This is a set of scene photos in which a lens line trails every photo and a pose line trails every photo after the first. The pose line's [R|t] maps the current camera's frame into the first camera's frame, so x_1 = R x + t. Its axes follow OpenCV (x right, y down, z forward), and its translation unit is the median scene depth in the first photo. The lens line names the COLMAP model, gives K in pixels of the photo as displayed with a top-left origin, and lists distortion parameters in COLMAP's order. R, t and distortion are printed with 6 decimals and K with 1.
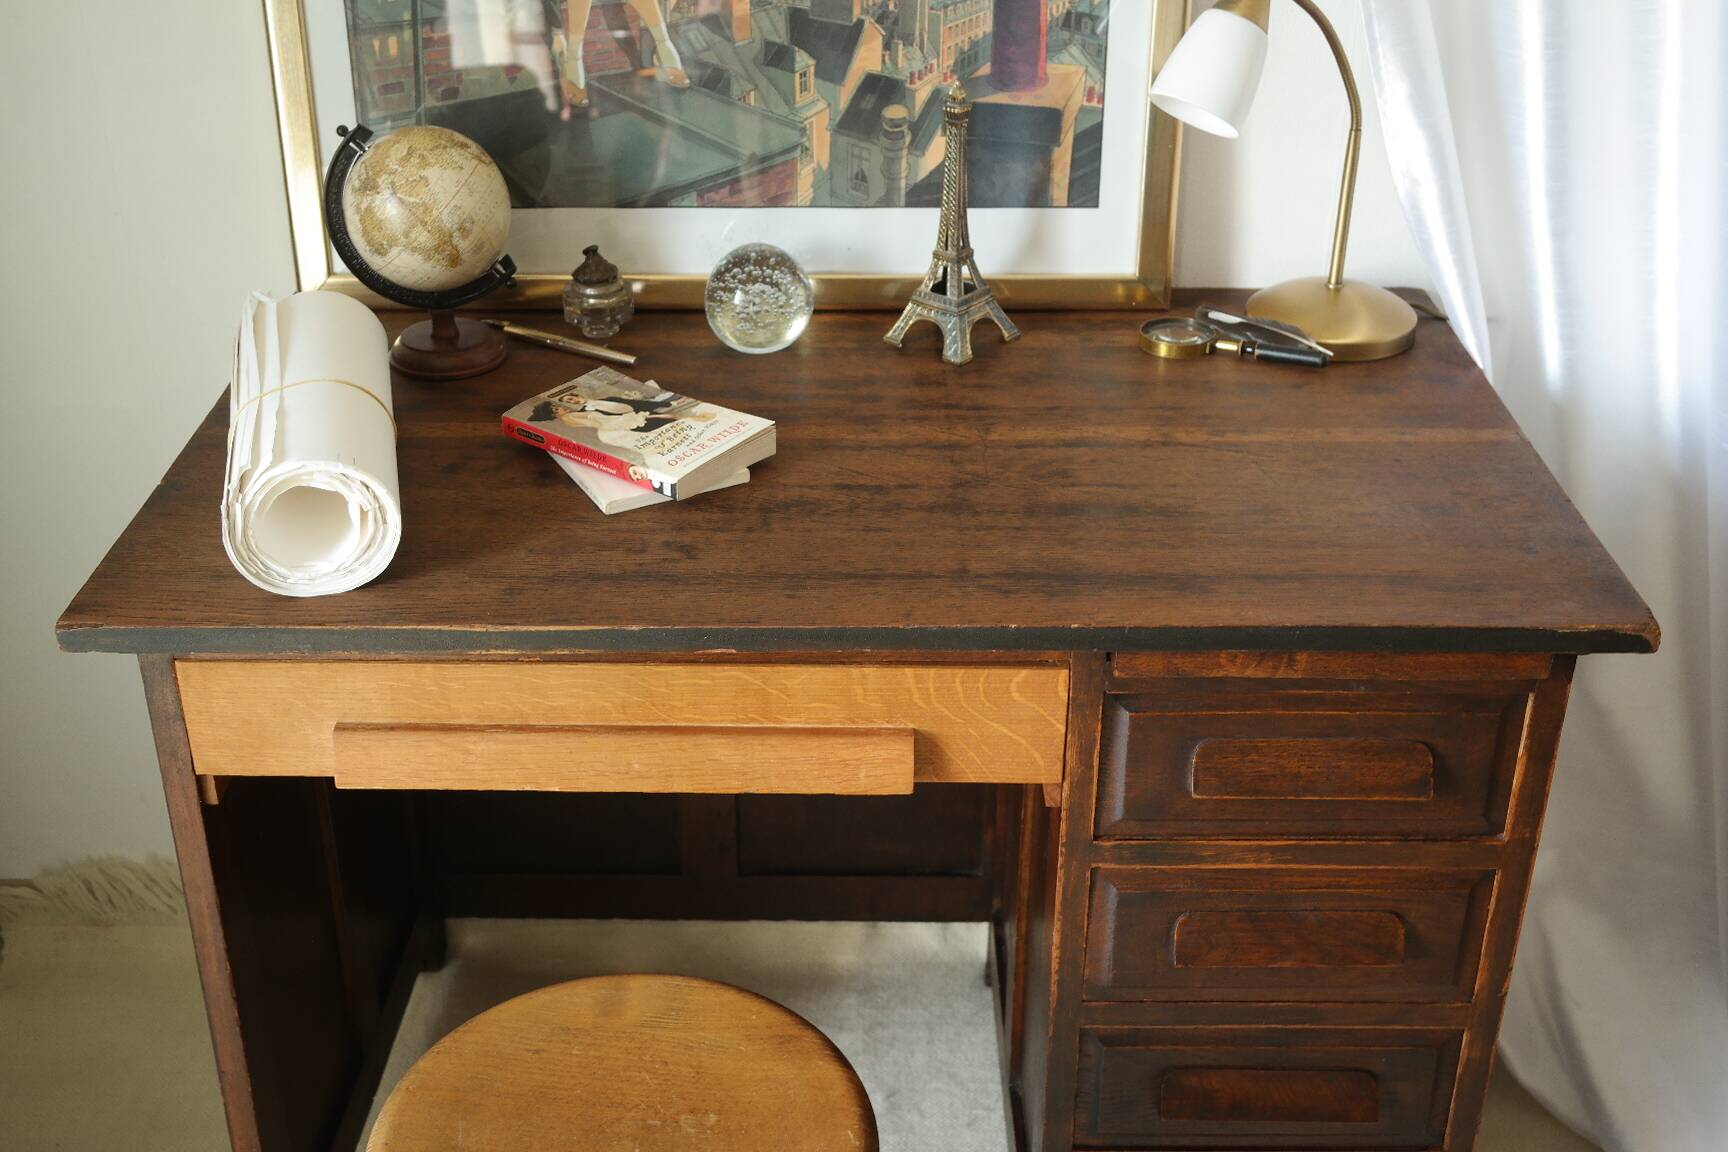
lens RADIAL K [[1912.9, 0, 864.0], [0, 1912.9, 576.0], [0, 0, 1]] dist [0.001310, 0.013493]
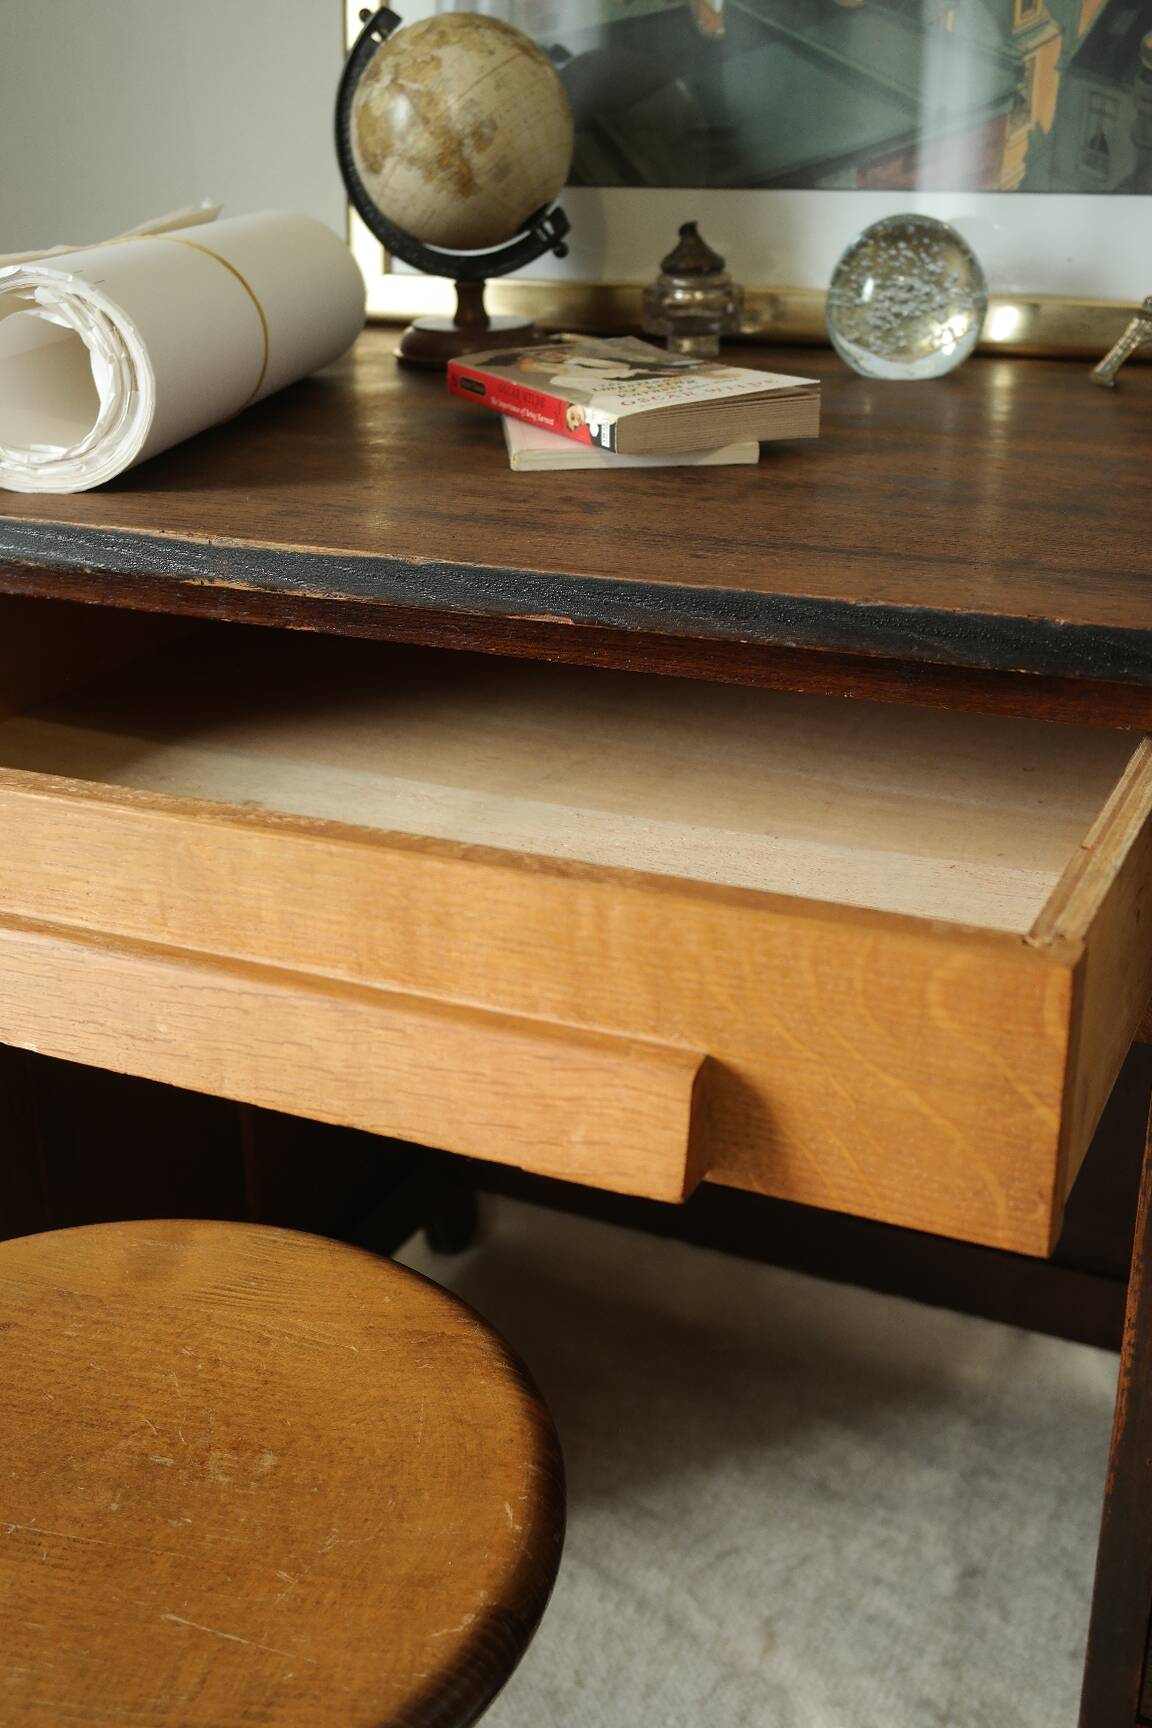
lens RADIAL K [[1875.4, 0, 578.4], [0, 1875.4, 844.1], [0, 0, 1]] dist [-0.001704, 0.015316]
pose [[0.910217, 0.147758, -0.386876, 0.138519], [-0.186568, 0.980320, -0.064537, 0.119943], [0.369726, 0.130922, 0.919871, 0.417282]]
